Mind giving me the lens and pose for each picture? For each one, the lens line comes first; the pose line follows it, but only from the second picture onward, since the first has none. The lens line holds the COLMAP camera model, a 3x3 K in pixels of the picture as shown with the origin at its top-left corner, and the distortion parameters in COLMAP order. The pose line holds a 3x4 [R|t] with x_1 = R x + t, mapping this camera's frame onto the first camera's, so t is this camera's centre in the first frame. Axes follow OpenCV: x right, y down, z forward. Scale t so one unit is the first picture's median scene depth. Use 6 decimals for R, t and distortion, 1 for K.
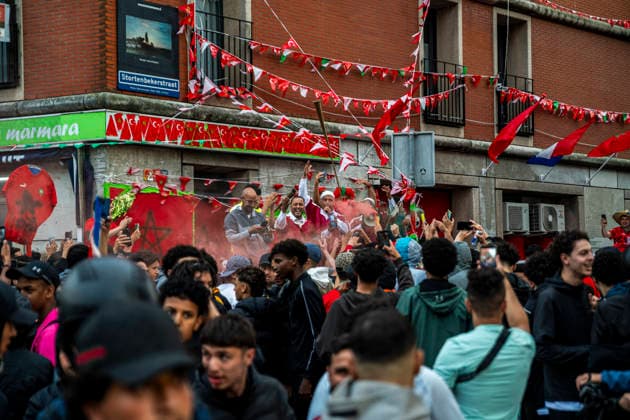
lens RADIAL K [[1122.4, 0, 315.0], [0, 1122.4, 210.0], [0, 0, 1]] dist [0.192483, -0.096281]
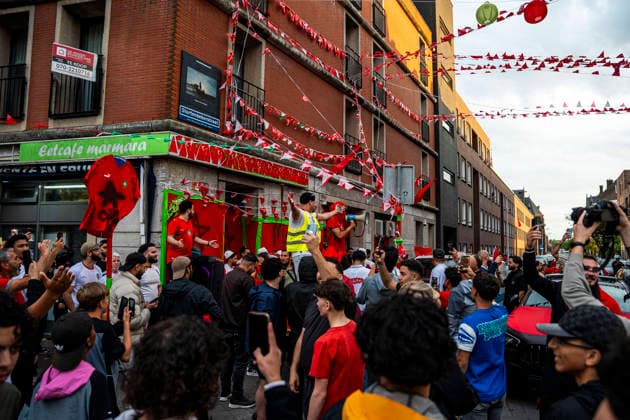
lens RADIAL K [[444.3, 0, 315.0], [0, 444.3, 210.0], [0, 0, 1]] dist [-0.103880, 0.069850]
pose [[0.972276, 0.046216, 0.229222, -0.126997], [-0.039471, 0.998645, -0.033925, 0.009353], [-0.230480, 0.023937, 0.972783, 0.454225]]
